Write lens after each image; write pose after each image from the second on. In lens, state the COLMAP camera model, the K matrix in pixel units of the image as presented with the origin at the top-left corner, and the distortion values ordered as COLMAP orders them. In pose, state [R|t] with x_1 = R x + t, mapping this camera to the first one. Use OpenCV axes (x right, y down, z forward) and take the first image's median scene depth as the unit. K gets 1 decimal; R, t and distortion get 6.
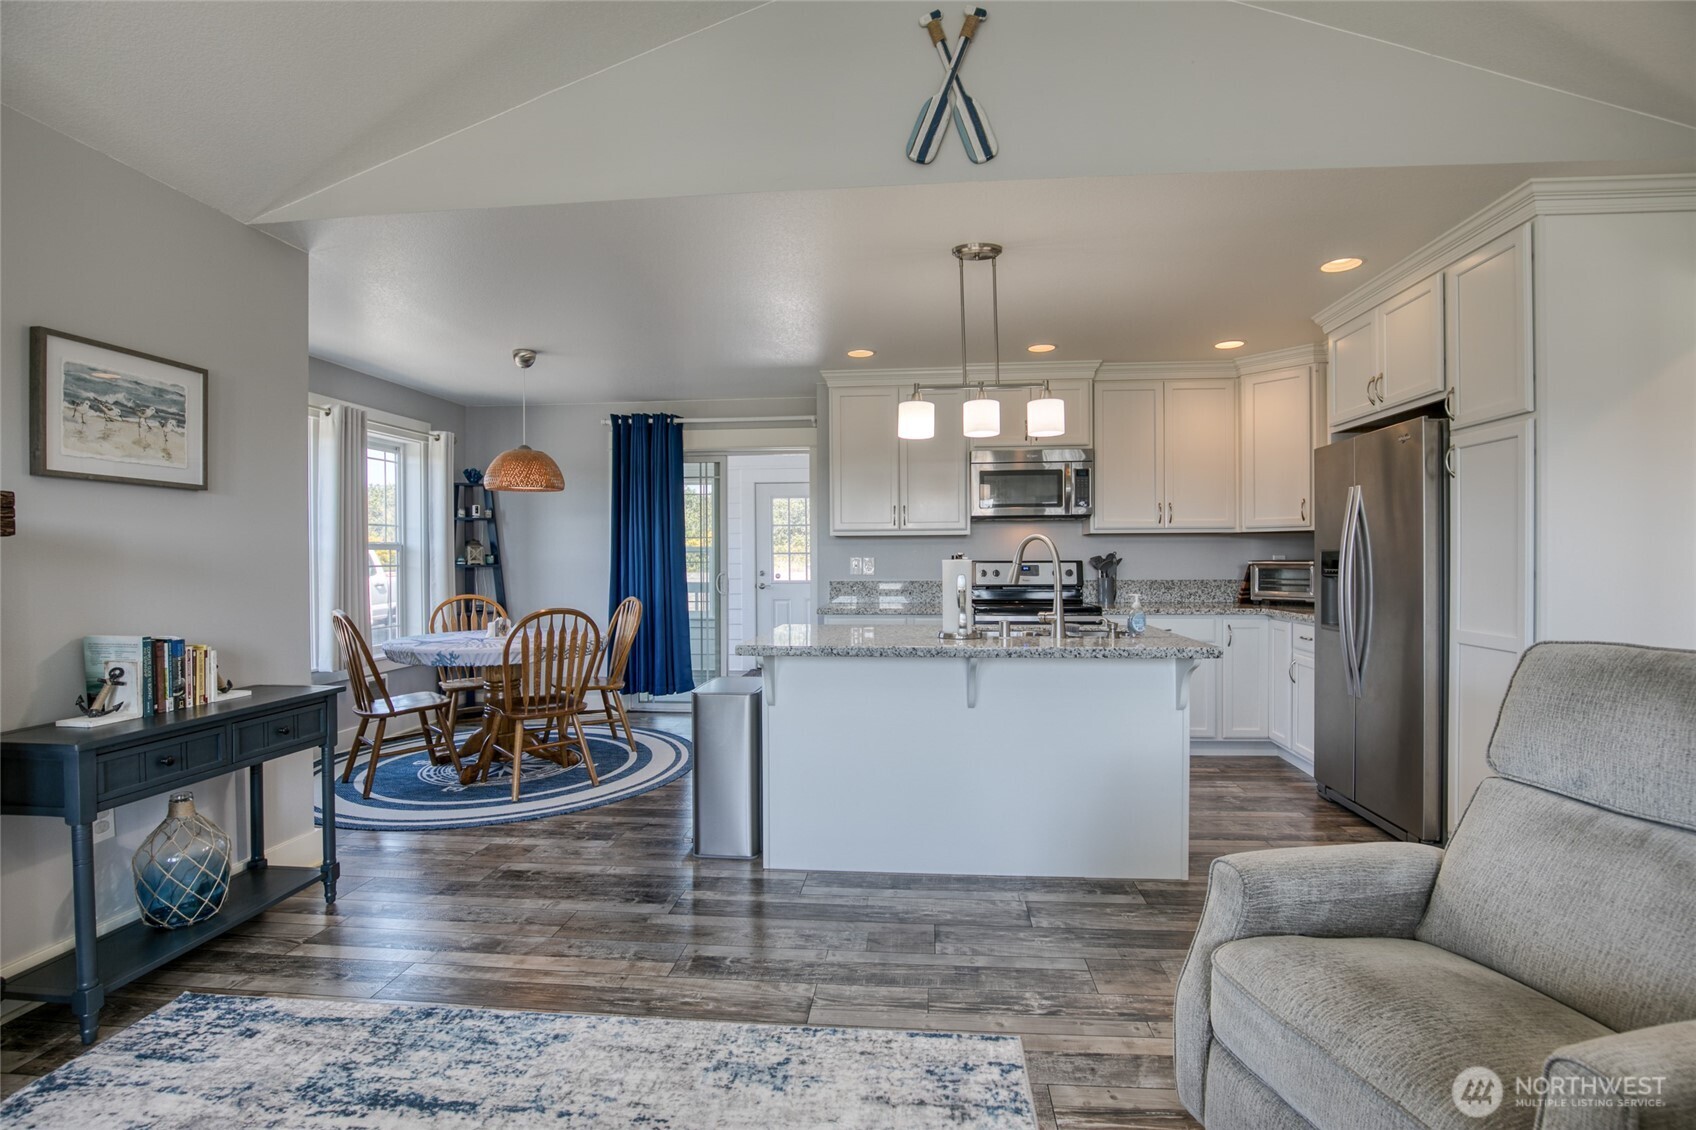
lens RADIAL K [[784.6, 0, 863.8], [0, 784.6, 565.1], [0, 0, 1]] dist [-0.032547, 0.005671]
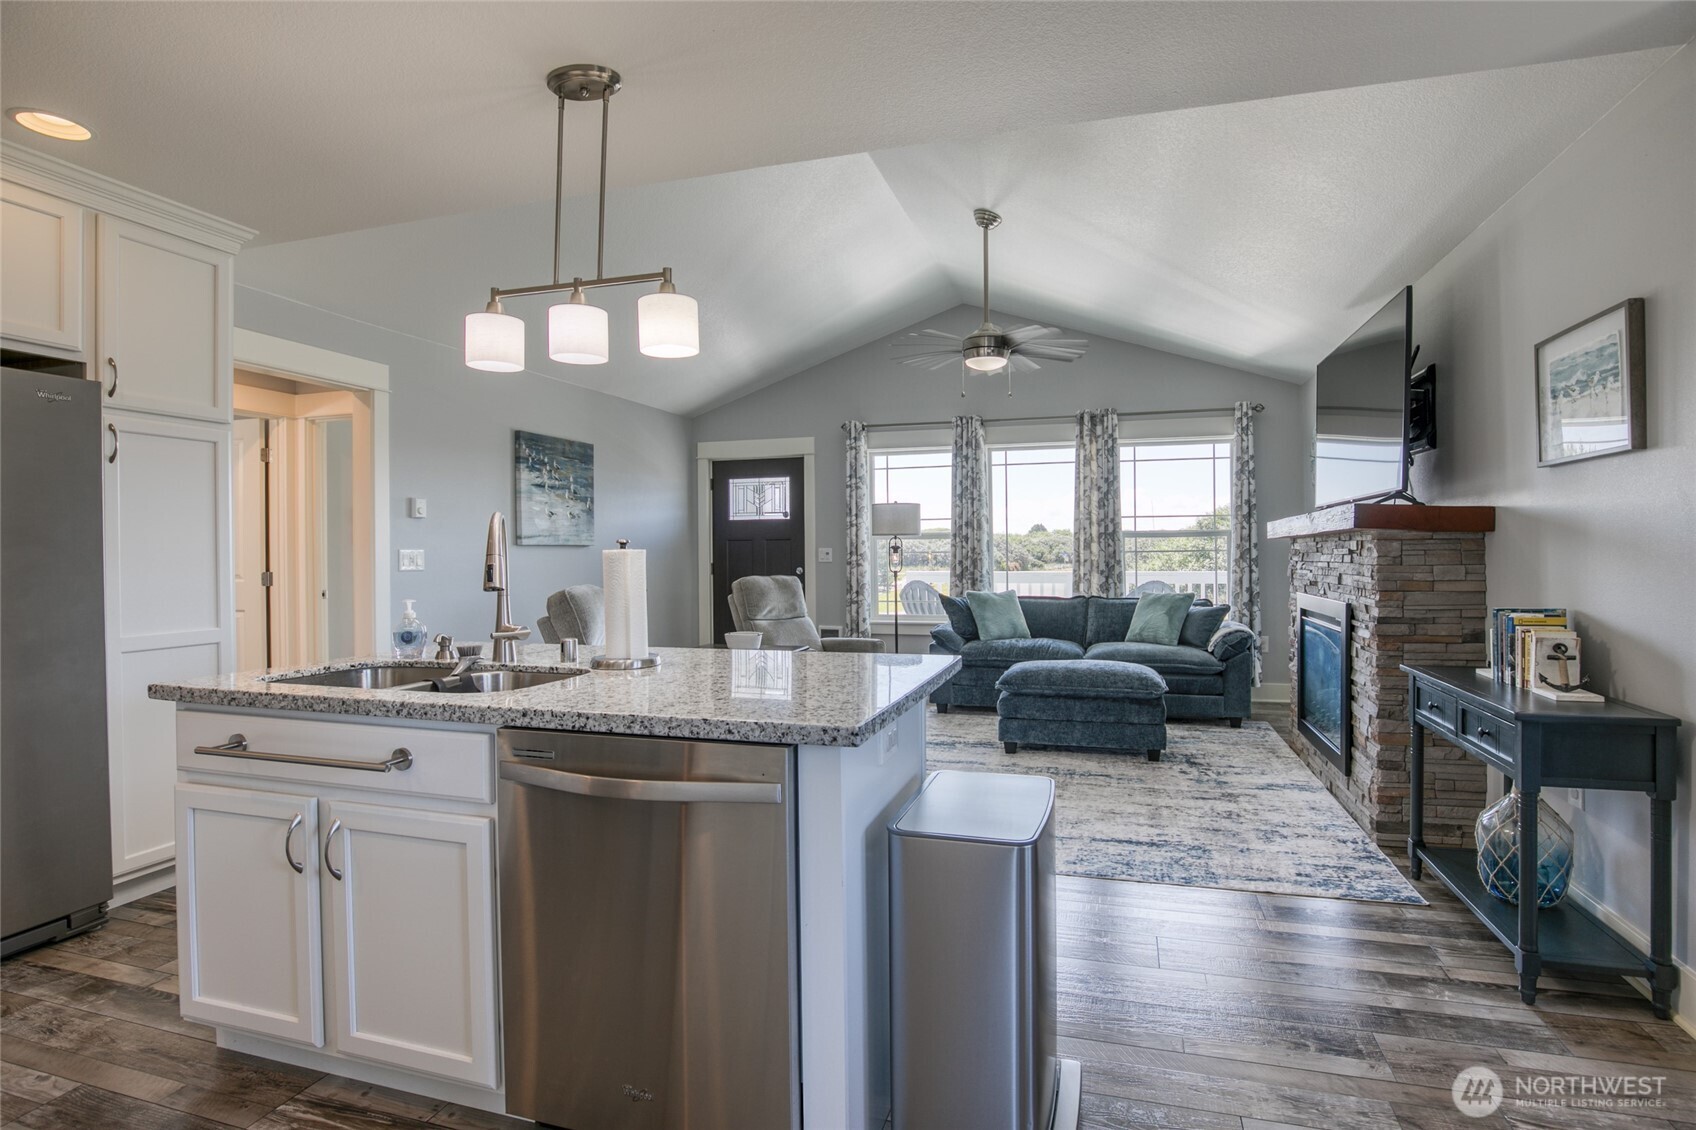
lens RADIAL K [[784.6, 0, 858.6], [0, 784.6, 557.5], [0, 0, 1]] dist [-0.032547, 0.005671]
pose [[-0.971654, 0.022859, 0.235299, -0.375409], [0.024856, 0.999676, 0.005525, 0.002007], [-0.235096, 0.011217, -0.971907, 2.676989]]
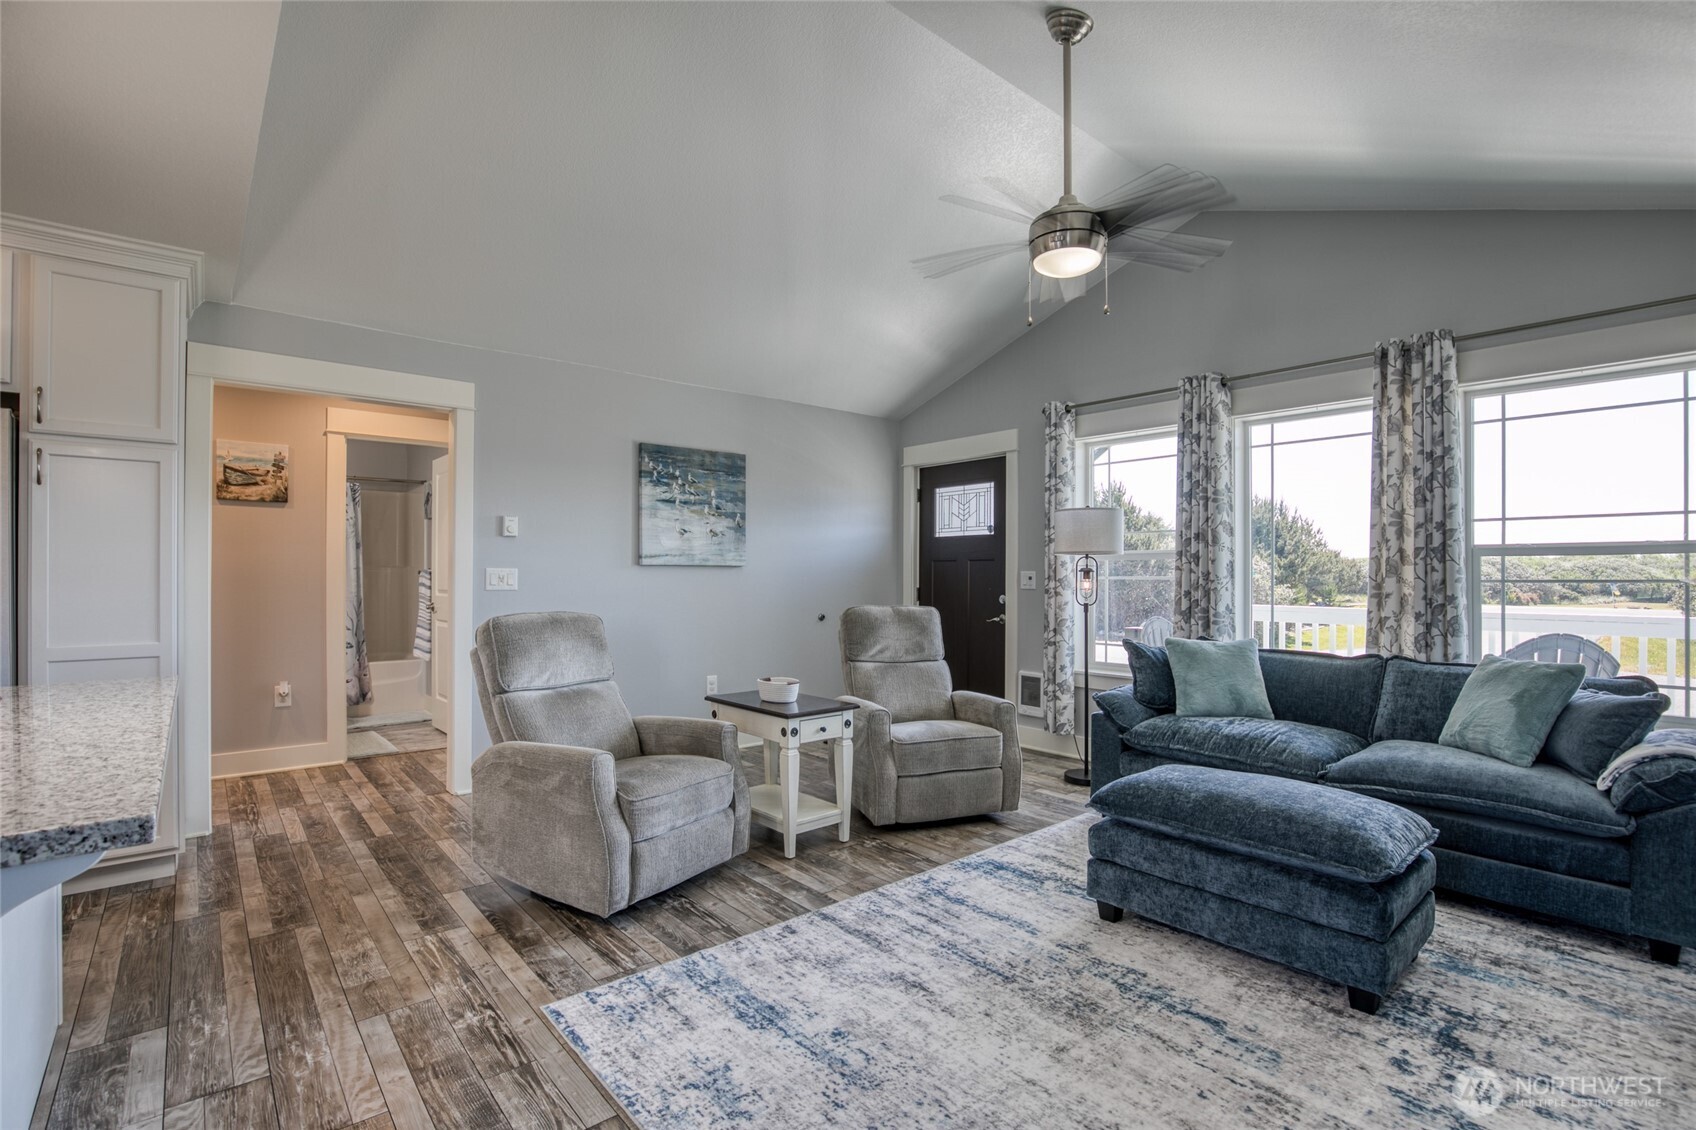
lens RADIAL K [[784.6, 0, 847.5], [0, 784.6, 577.9], [0, 0, 1]] dist [-0.032547, 0.005671]
pose [[-0.713754, 0.012794, 0.700280, -0.922124], [0.010687, 0.999916, -0.007375, 0.014694], [-0.700315, 0.002220, -0.713831, 1.542749]]
